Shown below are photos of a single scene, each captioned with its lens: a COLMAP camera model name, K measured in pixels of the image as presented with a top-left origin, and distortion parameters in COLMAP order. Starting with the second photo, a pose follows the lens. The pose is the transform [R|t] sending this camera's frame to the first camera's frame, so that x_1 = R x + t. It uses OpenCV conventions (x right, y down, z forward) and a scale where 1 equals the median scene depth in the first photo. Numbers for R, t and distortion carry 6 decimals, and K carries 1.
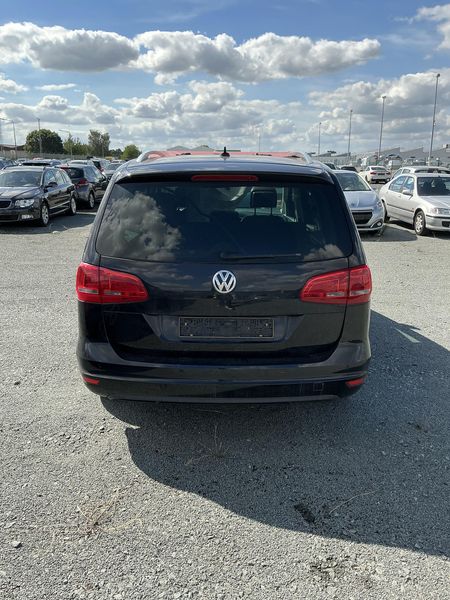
lens RADIAL K [[501.7, 0, 225.0], [0, 501.7, 300.0], [0, 0, 1]] dist [0.129707, -0.251872]
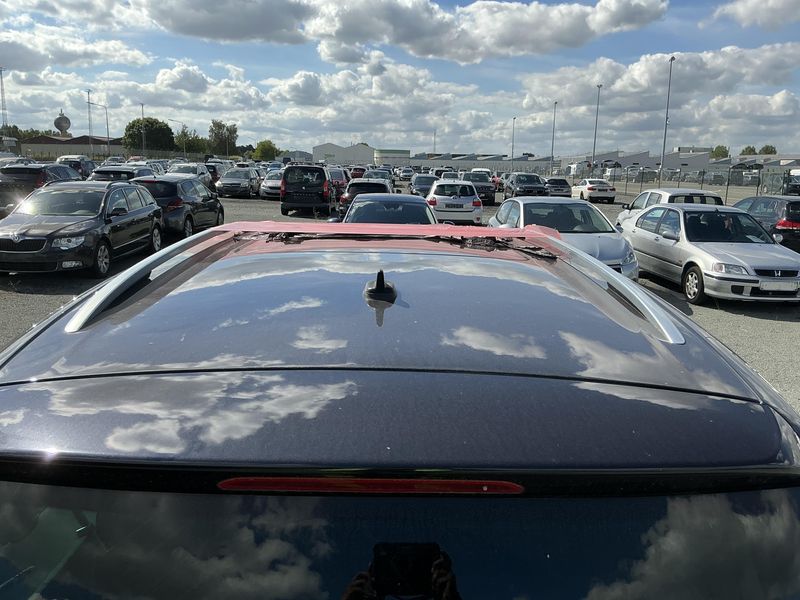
lens RADIAL K [[668.9, 0, 400.0], [0, 668.9, 300.0], [0, 0, 1]] dist [0.129707, -0.251872]
pose [[0.999704, 0.015145, 0.019063, 0.000970], [-0.013830, 0.997636, -0.067315, -0.066962], [-0.020037, 0.067031, 0.997550, 0.155079]]
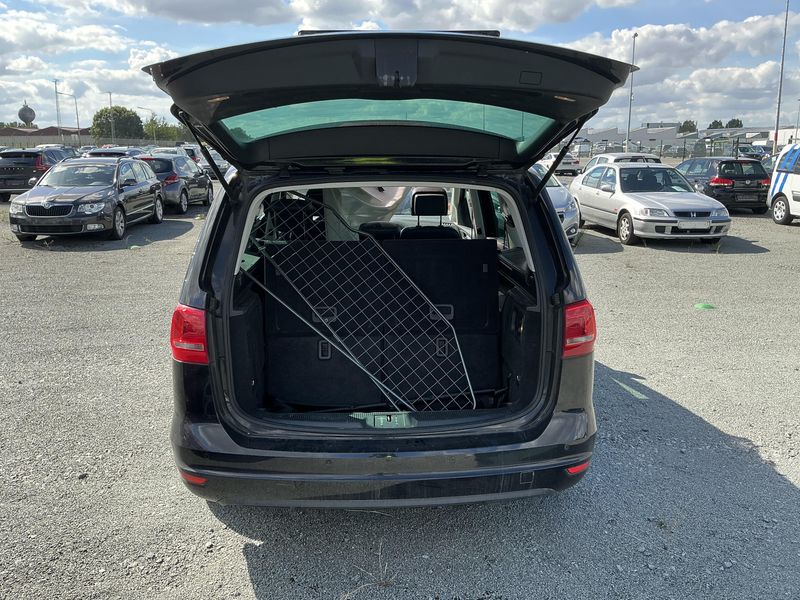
lens RADIAL K [[668.9, 0, 400.0], [0, 668.9, 300.0], [0, 0, 1]] dist [0.129707, -0.251872]
pose [[0.998428, -0.019357, 0.052604, -0.007286], [0.021655, 0.998820, -0.043464, -0.007775], [-0.051700, 0.044535, 0.997669, 0.016105]]
